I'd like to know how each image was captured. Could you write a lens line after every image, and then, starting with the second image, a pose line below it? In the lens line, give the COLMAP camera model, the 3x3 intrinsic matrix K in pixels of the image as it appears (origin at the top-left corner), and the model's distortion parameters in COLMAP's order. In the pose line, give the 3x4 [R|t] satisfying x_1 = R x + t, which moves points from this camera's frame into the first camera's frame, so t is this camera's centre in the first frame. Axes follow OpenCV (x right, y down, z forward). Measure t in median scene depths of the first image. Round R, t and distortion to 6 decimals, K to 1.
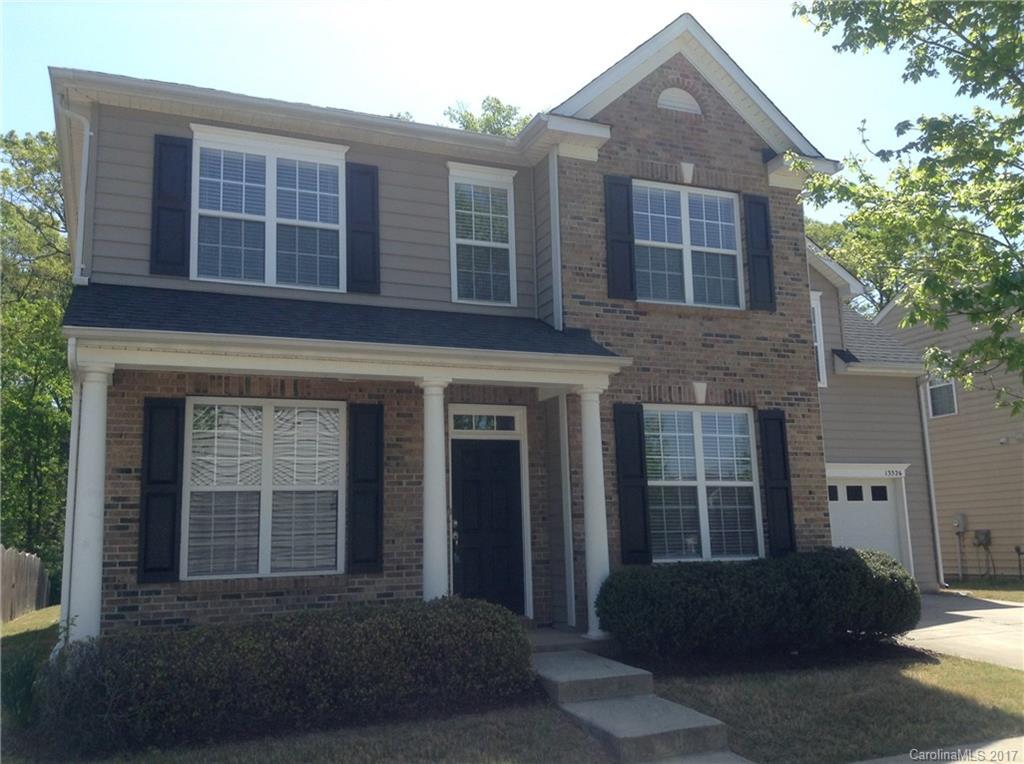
lens RADIAL K [[931.4, 0, 512.0], [0, 931.4, 382.0], [0, 0, 1]] dist [0.233667, -0.499184]
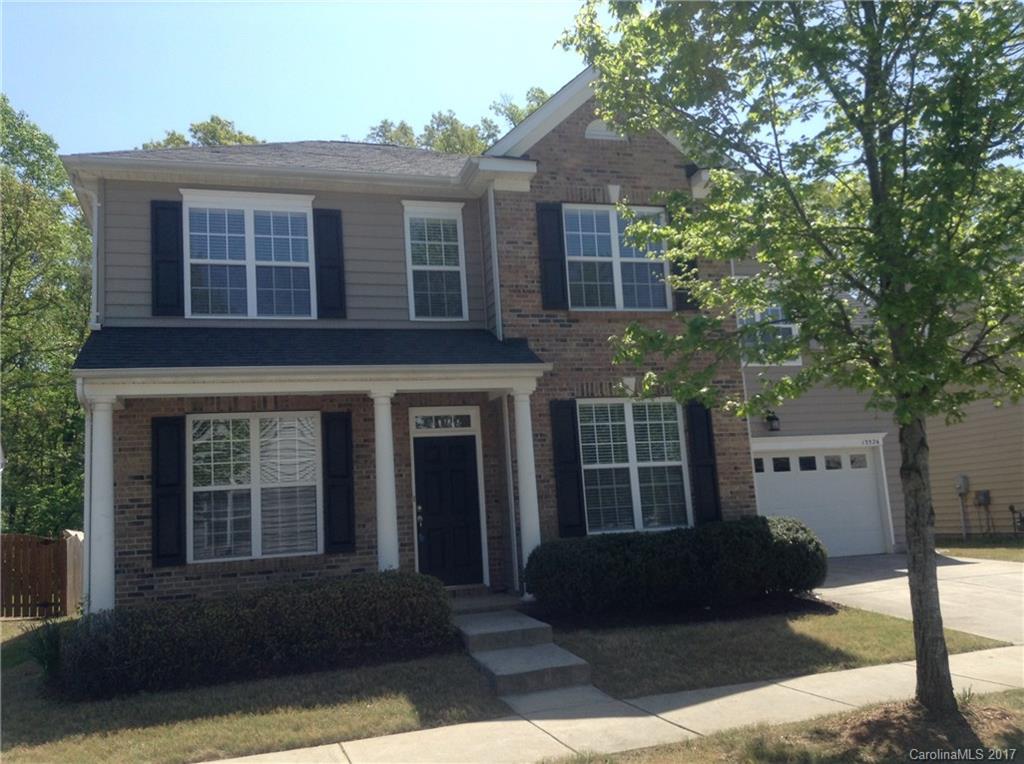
lens RADIAL K [[931.4, 0, 512.0], [0, 931.4, 382.0], [0, 0, 1]] dist [0.233667, -0.499184]
pose [[0.994141, -0.049376, -0.096157, 0.171692], [0.052040, 0.998322, 0.025392, -0.031710], [0.094741, -0.030248, 0.995042, -0.157816]]
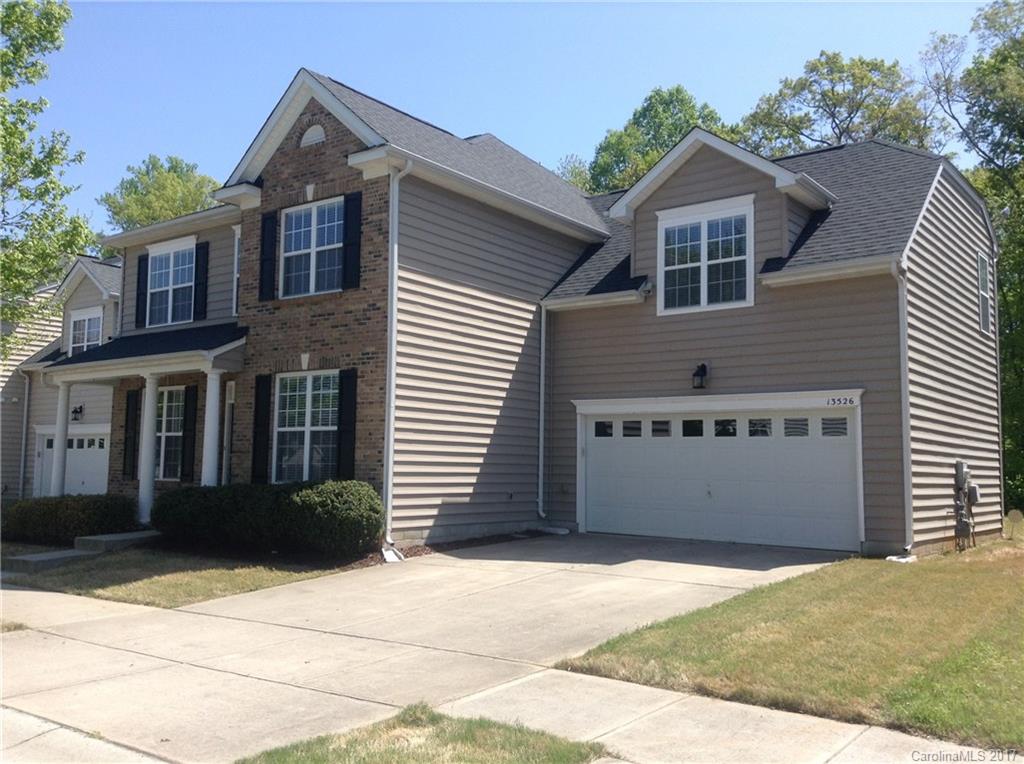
lens RADIAL K [[931.4, 0, 512.0], [0, 931.4, 382.0], [0, 0, 1]] dist [0.233667, -0.499184]
pose [[0.488448, -0.047158, -0.871318, 1.549648], [0.119186, 0.992786, 0.013082, 0.059159], [0.864415, -0.110238, 0.490545, 0.609214]]
